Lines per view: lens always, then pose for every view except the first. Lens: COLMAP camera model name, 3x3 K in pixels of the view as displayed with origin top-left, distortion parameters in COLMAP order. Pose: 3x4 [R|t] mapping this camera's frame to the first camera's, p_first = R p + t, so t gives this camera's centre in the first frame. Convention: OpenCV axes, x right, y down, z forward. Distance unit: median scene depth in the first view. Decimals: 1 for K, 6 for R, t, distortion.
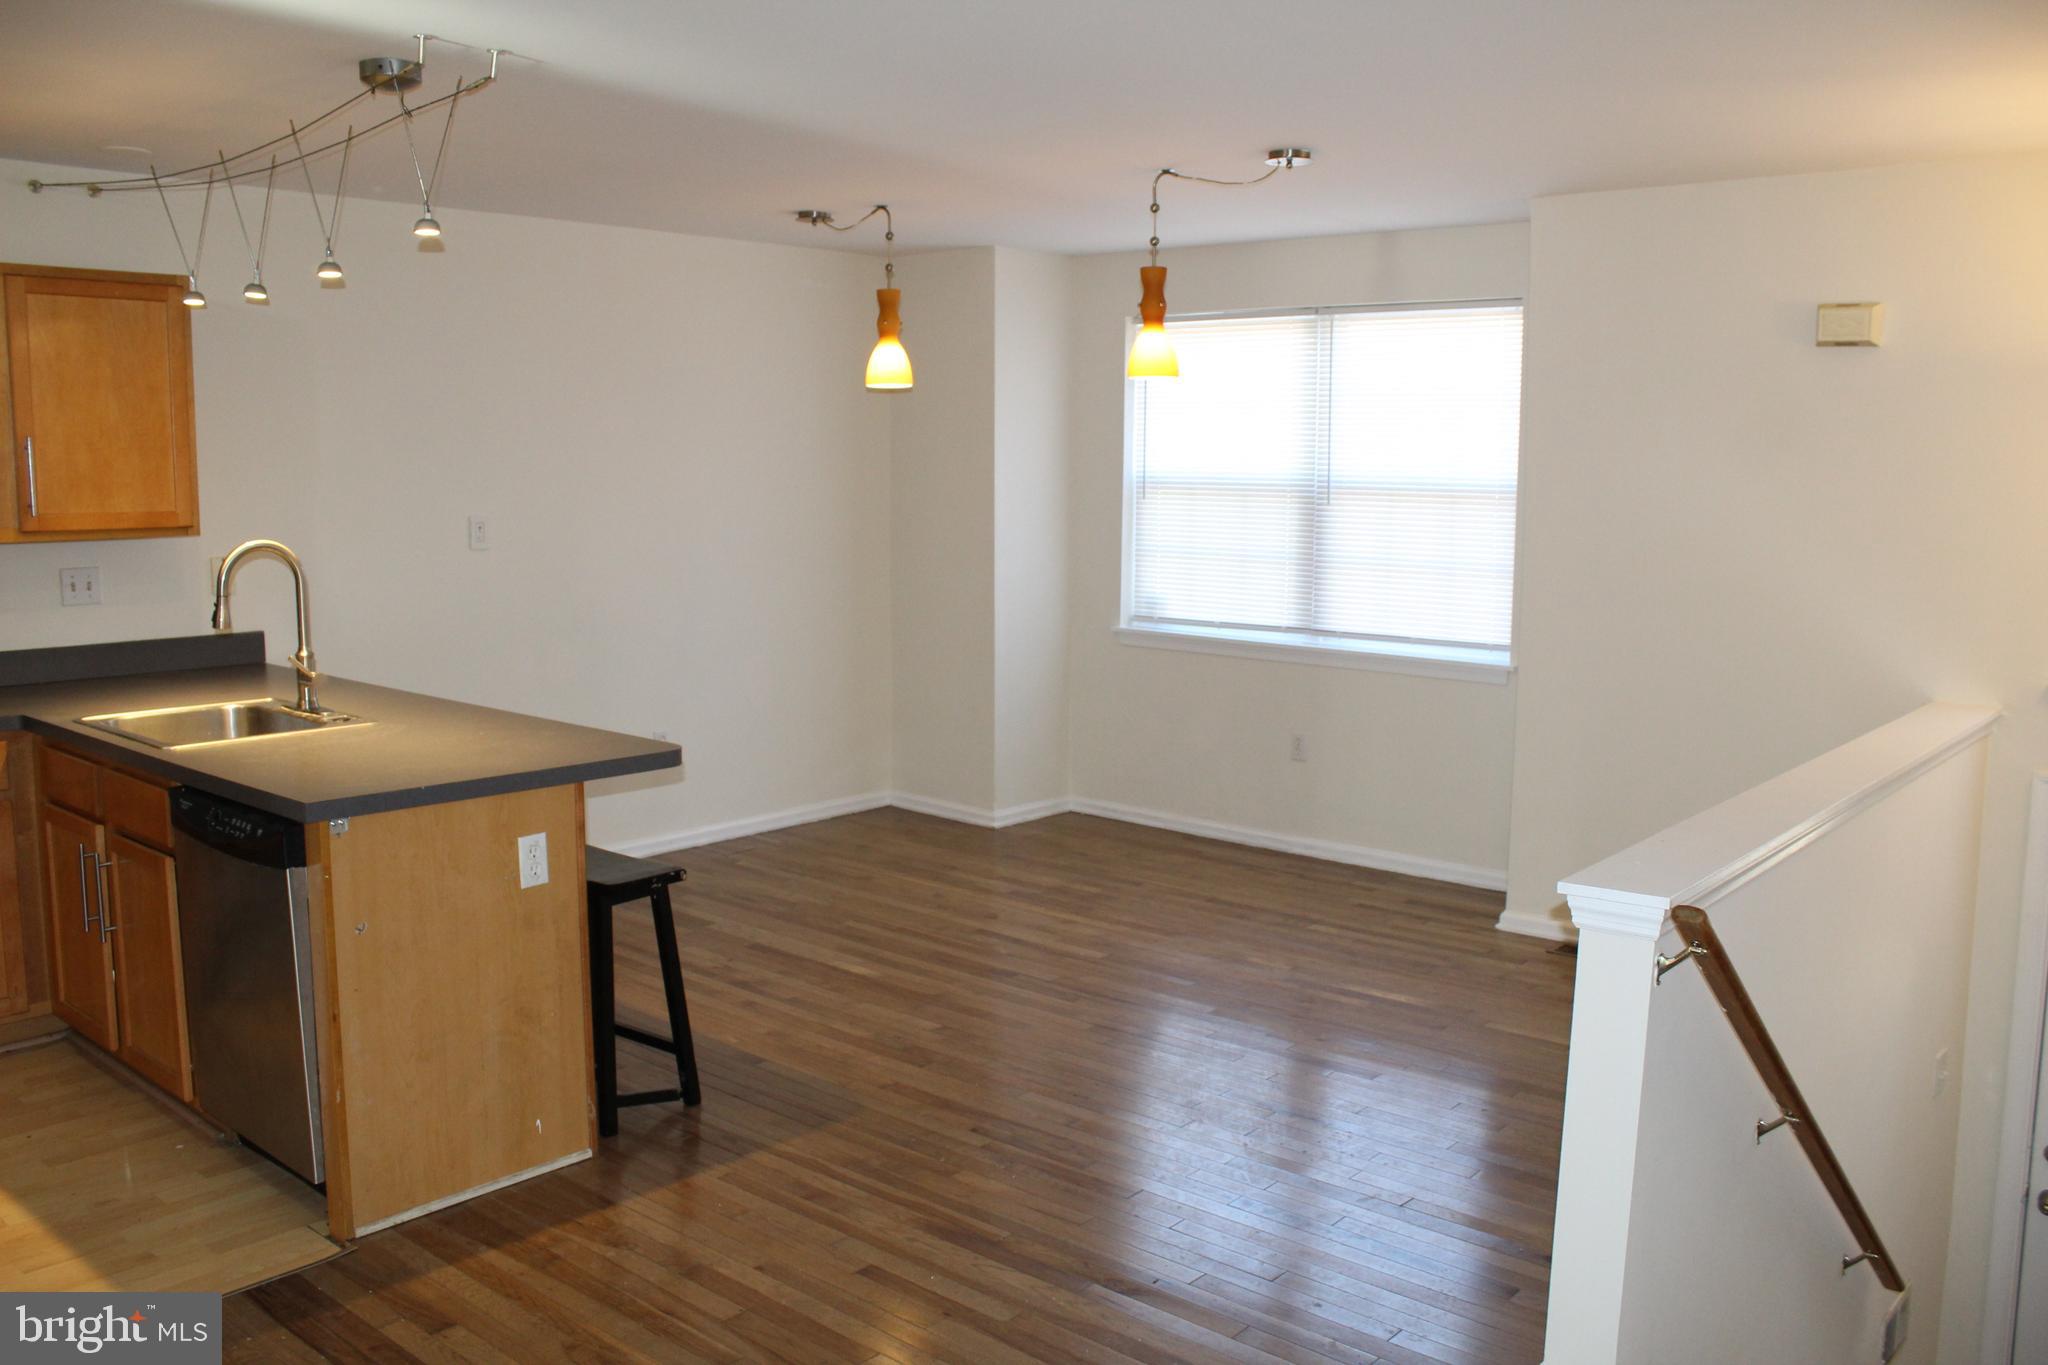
lens RADIAL K [[1694.7, 0, 1018.8], [0, 1694.7, 687.6], [0, 0, 1]] dist [-0.167651, 0.146723]
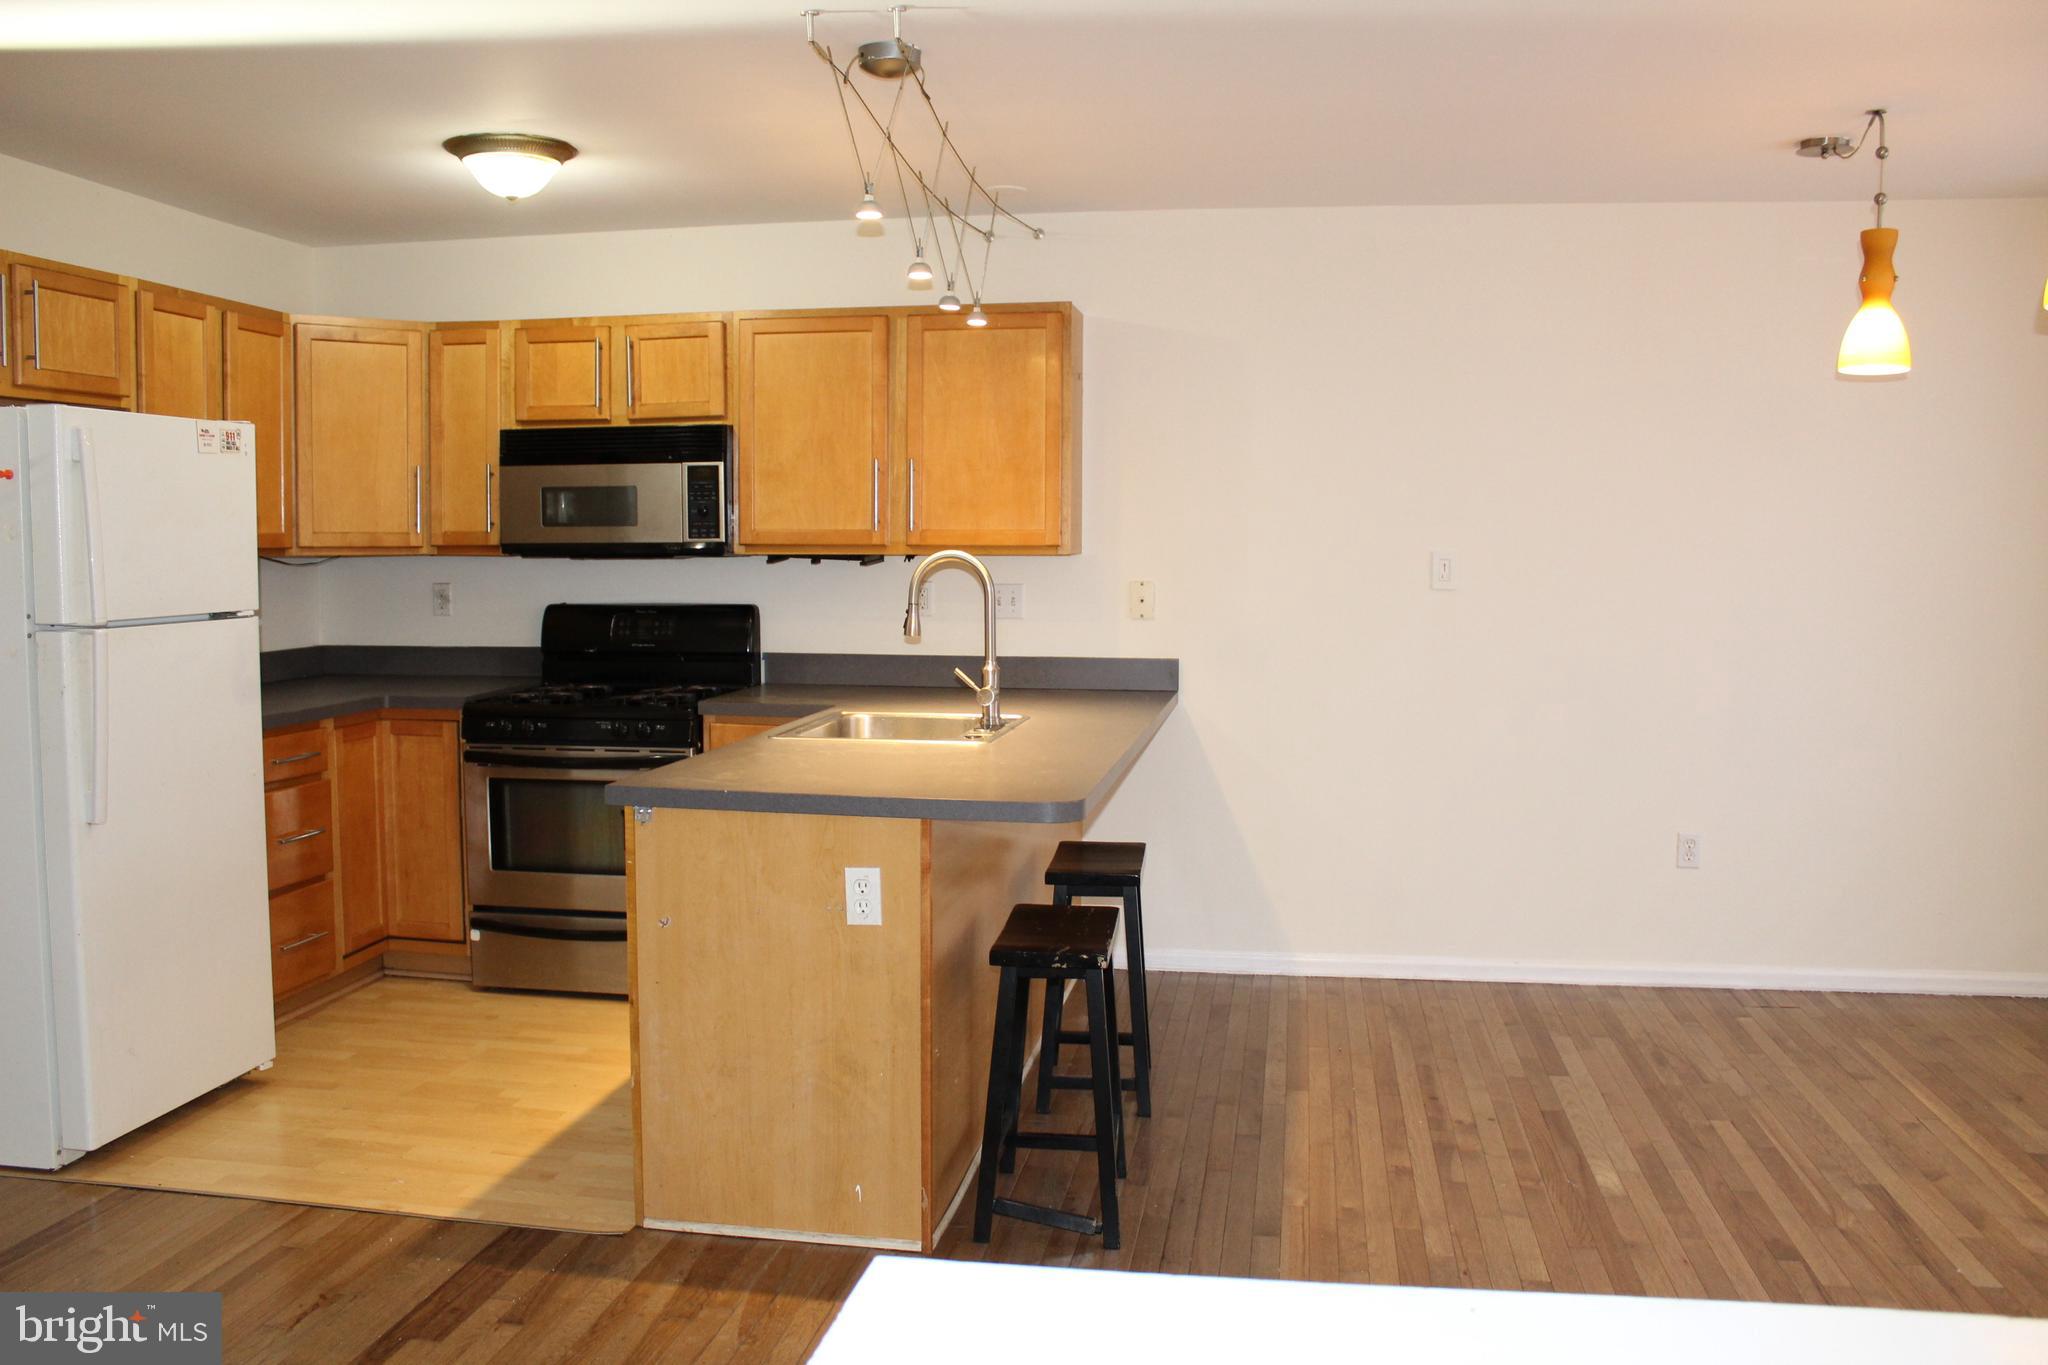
lens RADIAL K [[1694.7, 0, 1018.8], [0, 1694.7, 687.6], [0, 0, 1]] dist [-0.167651, 0.146723]
pose [[0.518886, 0.069374, -0.852024, 0.438166], [-0.114027, 0.993412, 0.011443, -0.023329], [0.847204, 0.091216, 0.523378, 0.500417]]
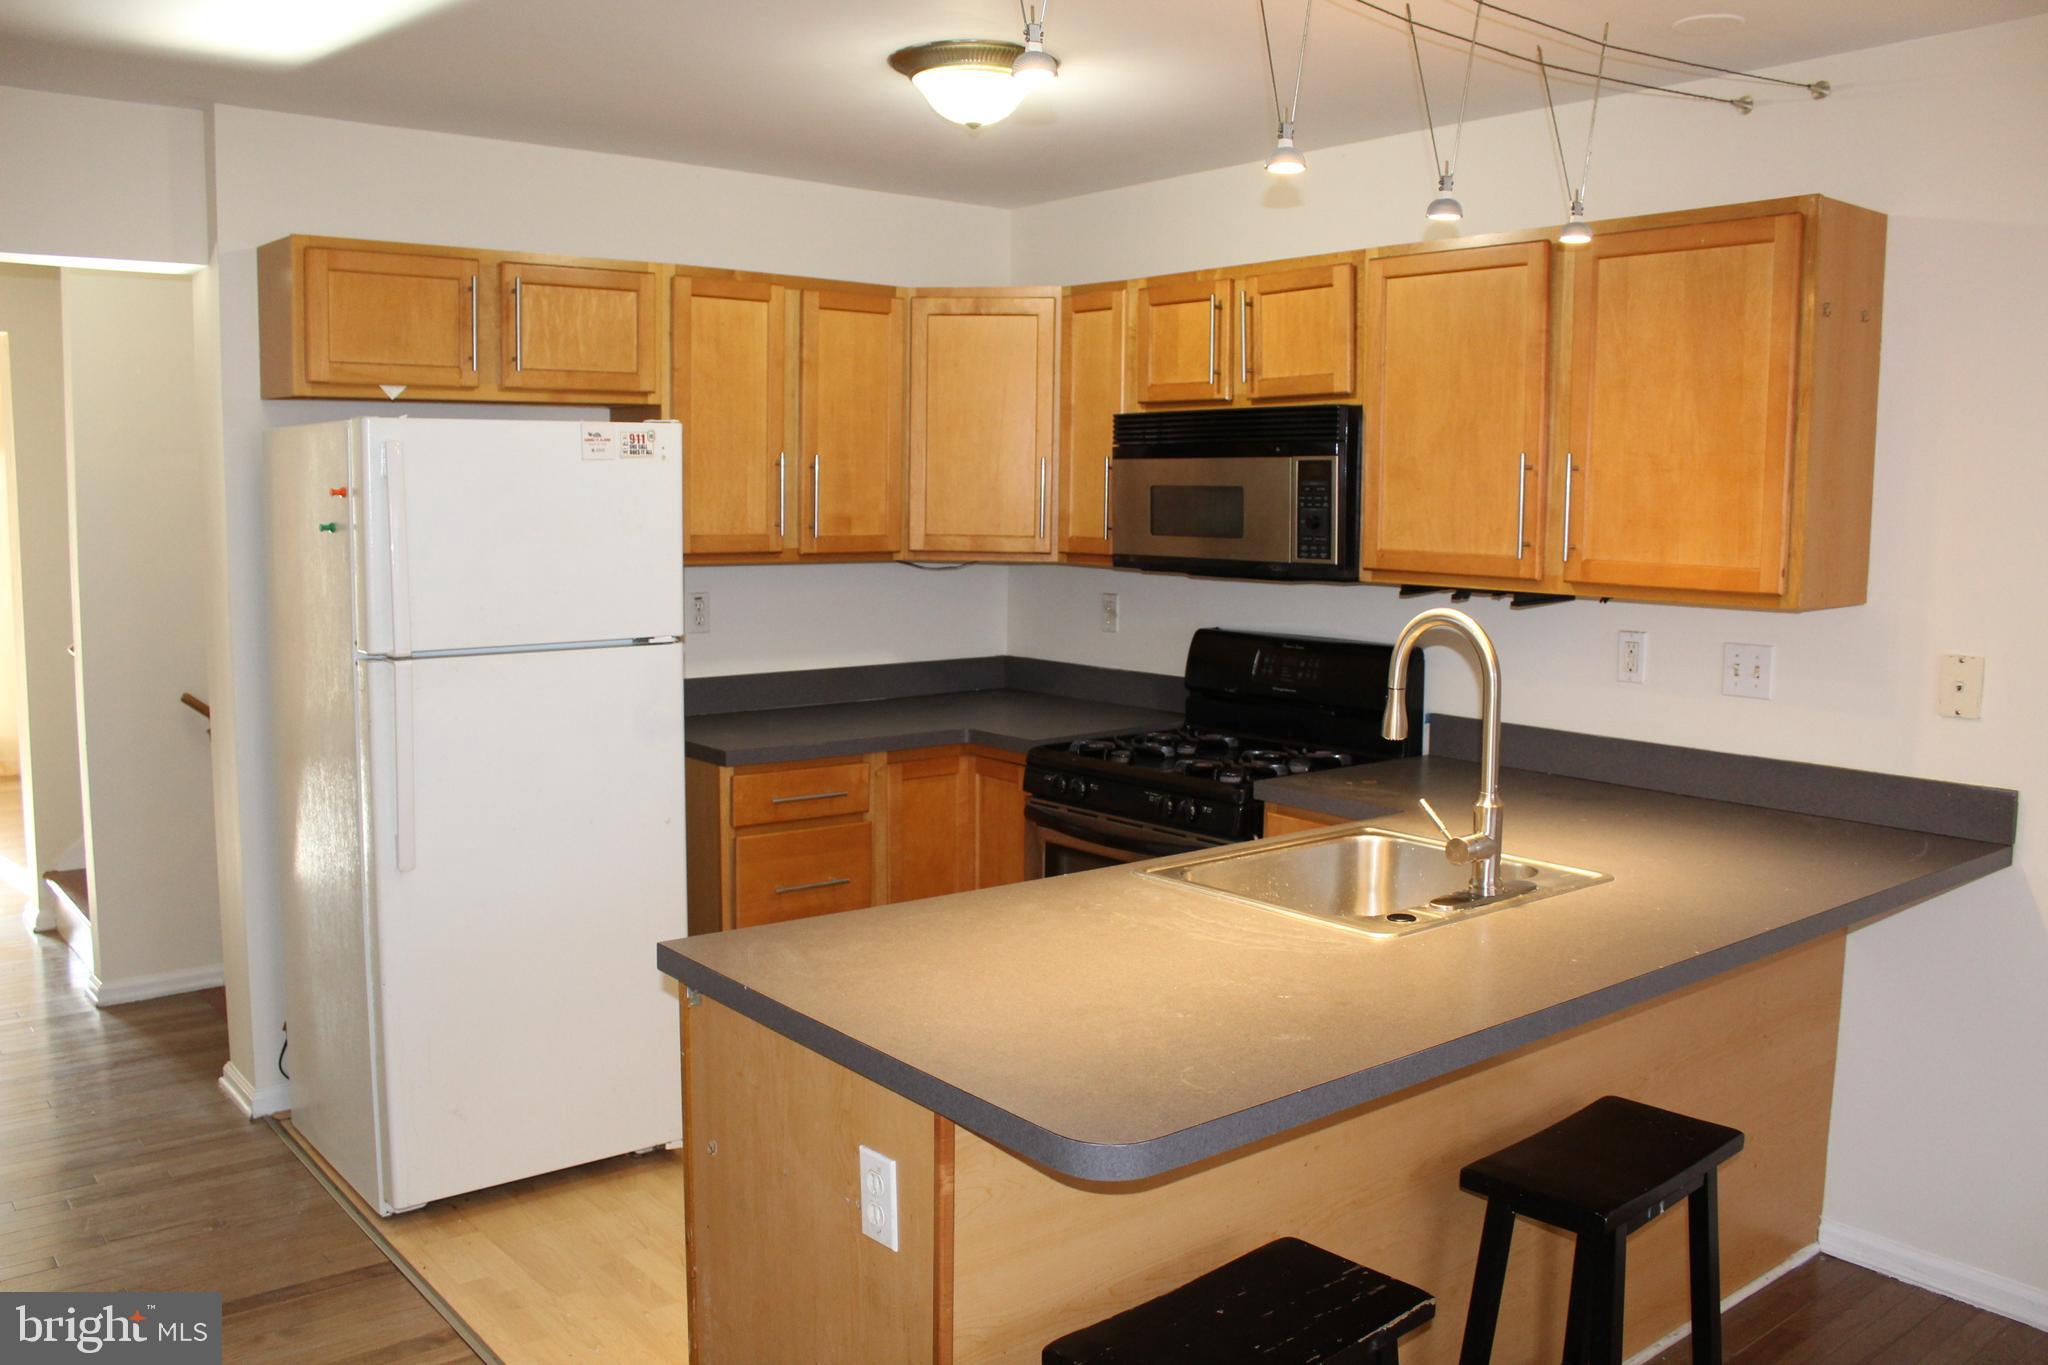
lens RADIAL K [[1694.7, 0, 1018.8], [0, 1694.7, 687.6], [0, 0, 1]] dist [-0.167651, 0.146723]
pose [[-0.175317, 0.105649, -0.978827, 0.191826], [-0.142117, 0.981096, 0.131349, -0.121181], [0.974201, 0.162136, -0.156988, 0.942396]]
